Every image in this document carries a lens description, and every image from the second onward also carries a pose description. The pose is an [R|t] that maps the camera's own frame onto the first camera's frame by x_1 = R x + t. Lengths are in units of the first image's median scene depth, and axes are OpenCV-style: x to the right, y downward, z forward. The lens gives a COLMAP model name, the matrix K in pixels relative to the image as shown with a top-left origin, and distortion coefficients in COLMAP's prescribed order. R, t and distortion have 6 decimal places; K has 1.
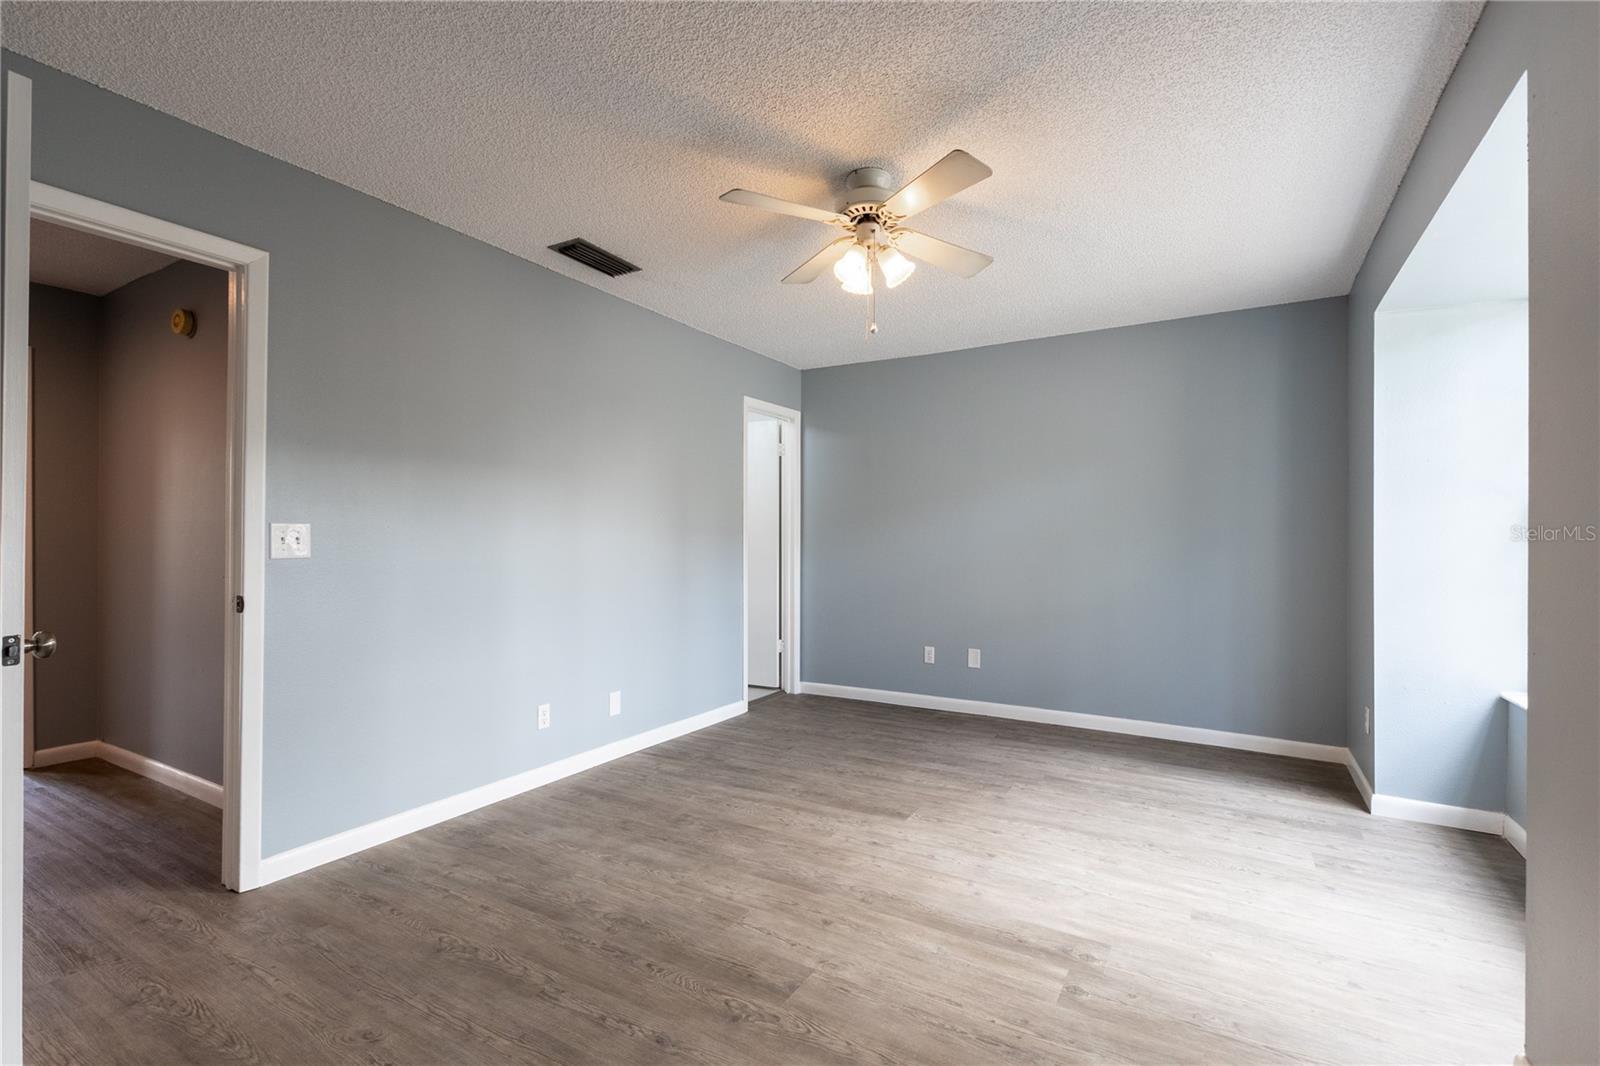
lens RADIAL K [[722.8, 0, 802.5], [0, 722.8, 528.3], [0, 0, 1]] dist [0.009417, -0.005145]
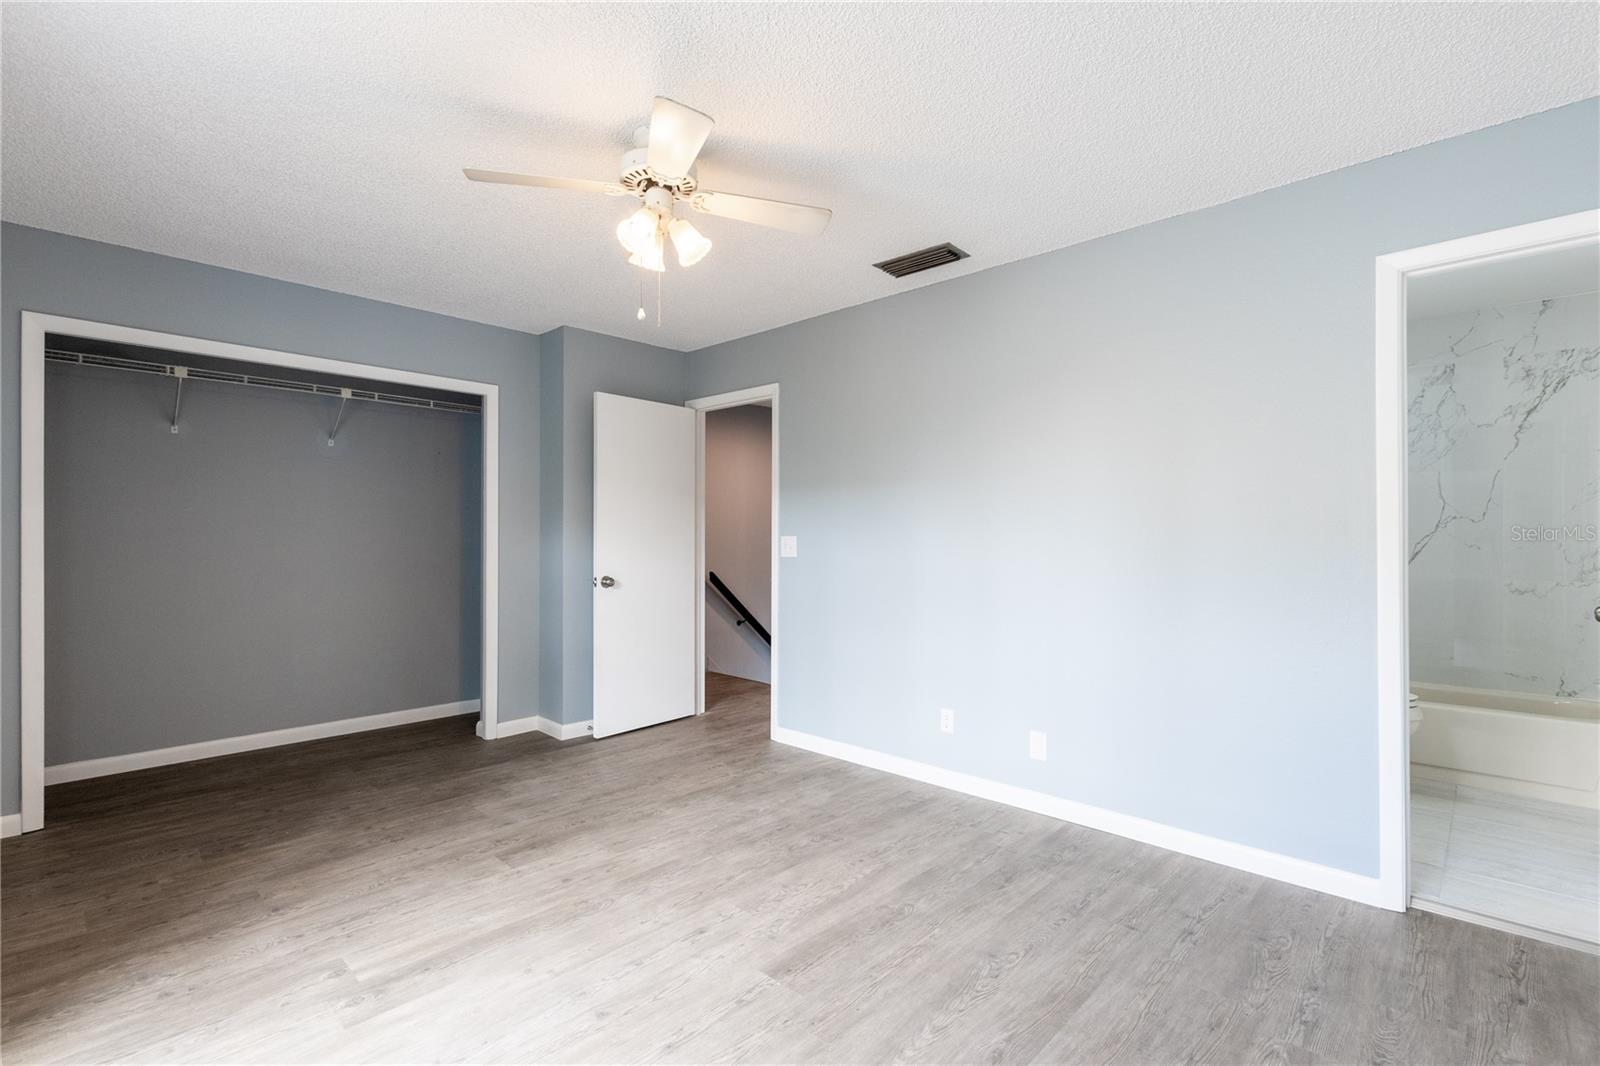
lens RADIAL K [[722.8, 0, 800.5], [0, 722.8, 529.2], [0, 0, 1]] dist [0.009417, -0.005145]
pose [[-0.223647, -0.014929, -0.974556, 0.744990], [0.013499, 0.999739, -0.018412, 0.006344], [0.974577, -0.017274, -0.223388, 1.119284]]
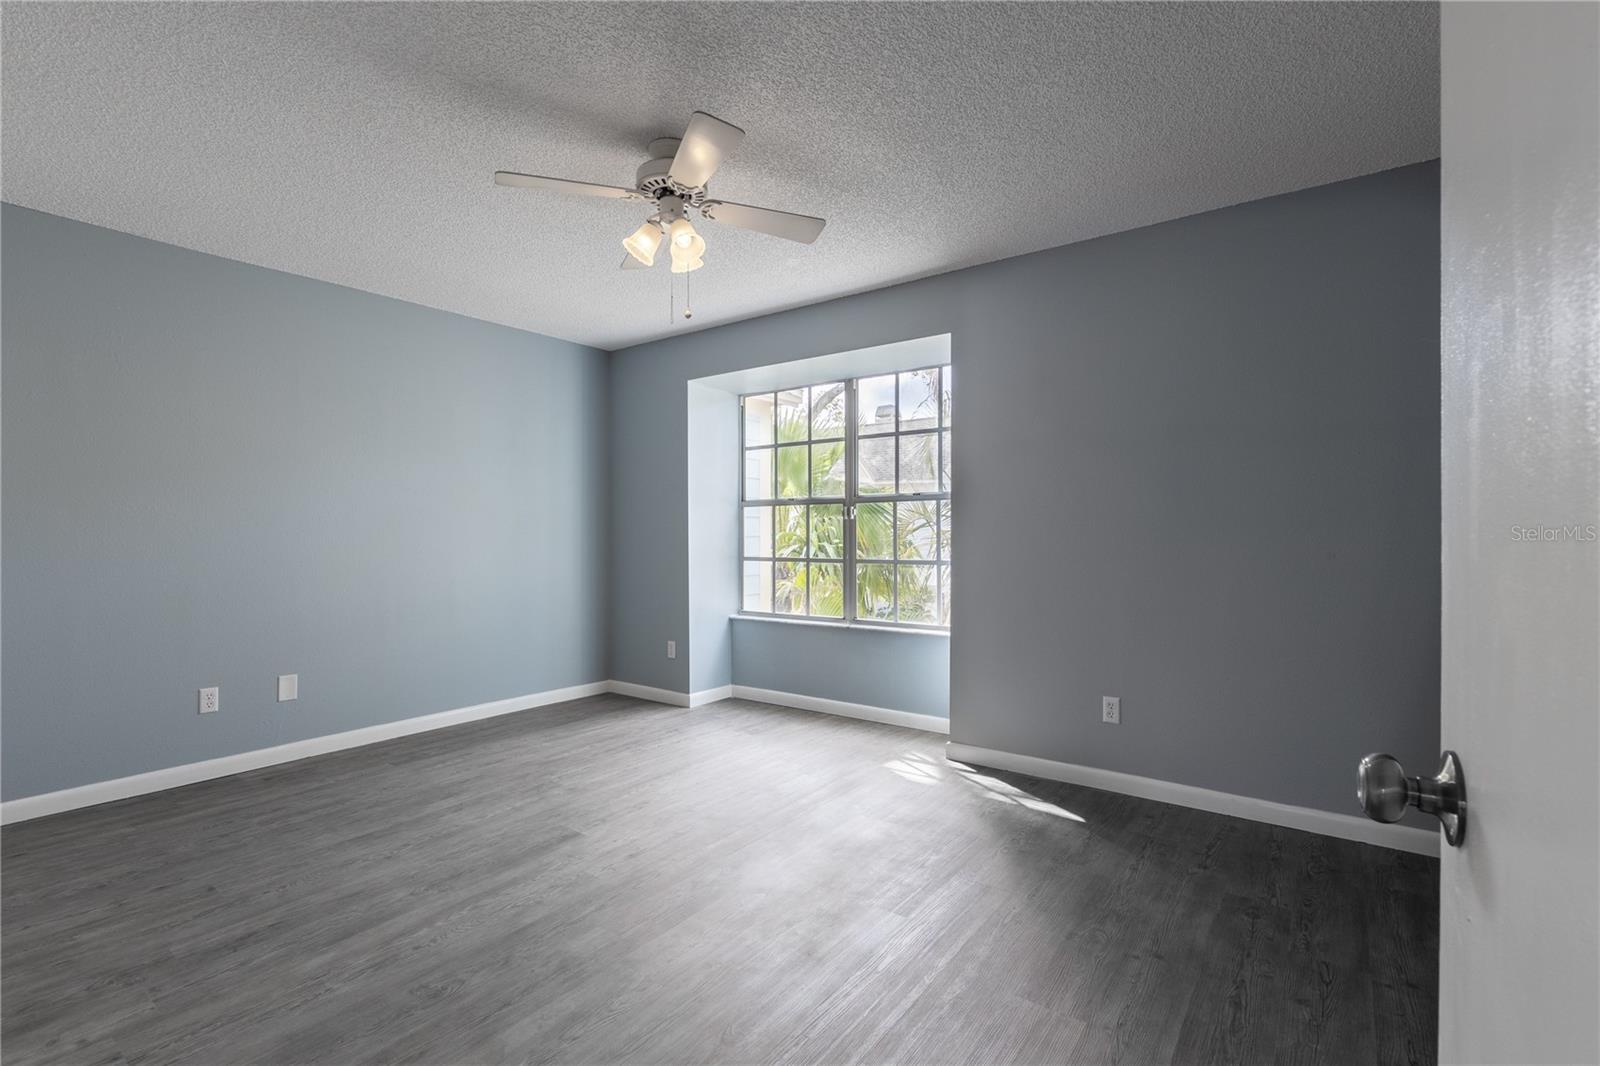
lens RADIAL K [[722.8, 0, 800.0], [0, 722.8, 530.6], [0, 0, 1]] dist [0.009417, -0.005145]
pose [[0.102545, -0.002709, 0.994725, -0.694718], [-0.014444, 0.999887, 0.004212, 0.008951], [-0.994623, -0.014800, 0.102494, 0.601652]]
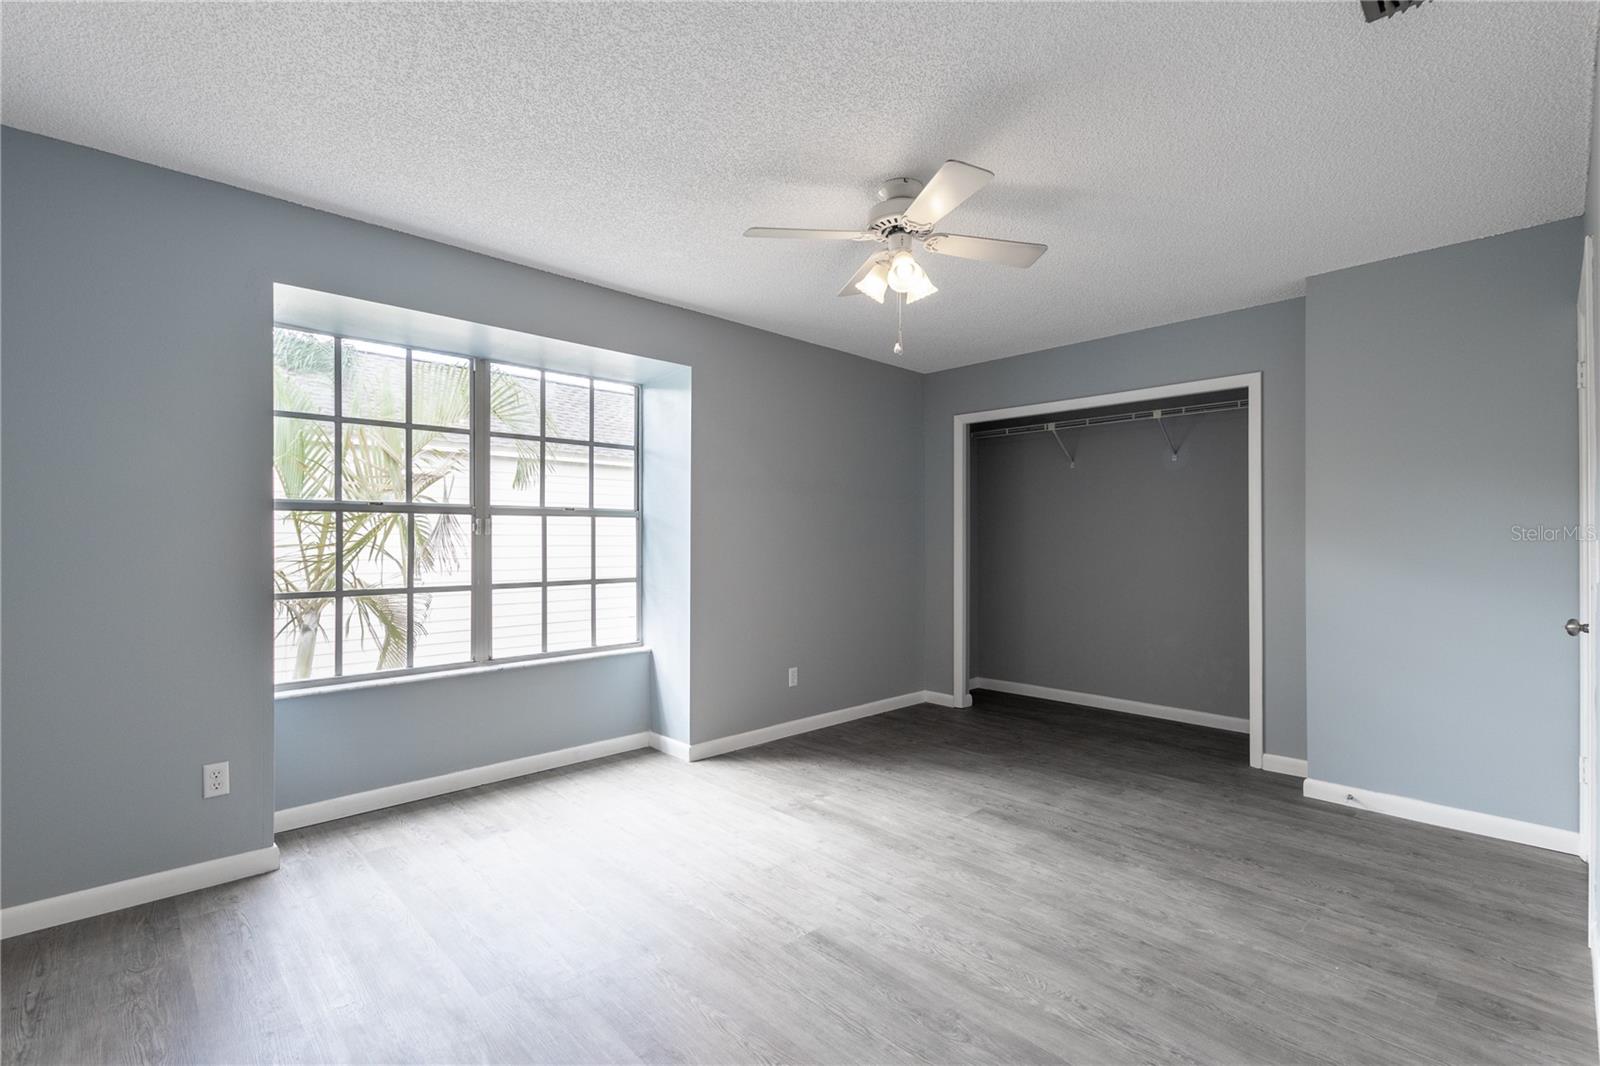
lens RADIAL K [[722.8, 0, 798.7], [0, 722.8, 529.2], [0, 0, 1]] dist [0.009417, -0.005145]
pose [[-0.963322, -0.002000, 0.268341, -0.036473], [-0.010512, 0.999486, -0.030285, 0.011876], [-0.268142, -0.031995, -0.962848, 1.633458]]
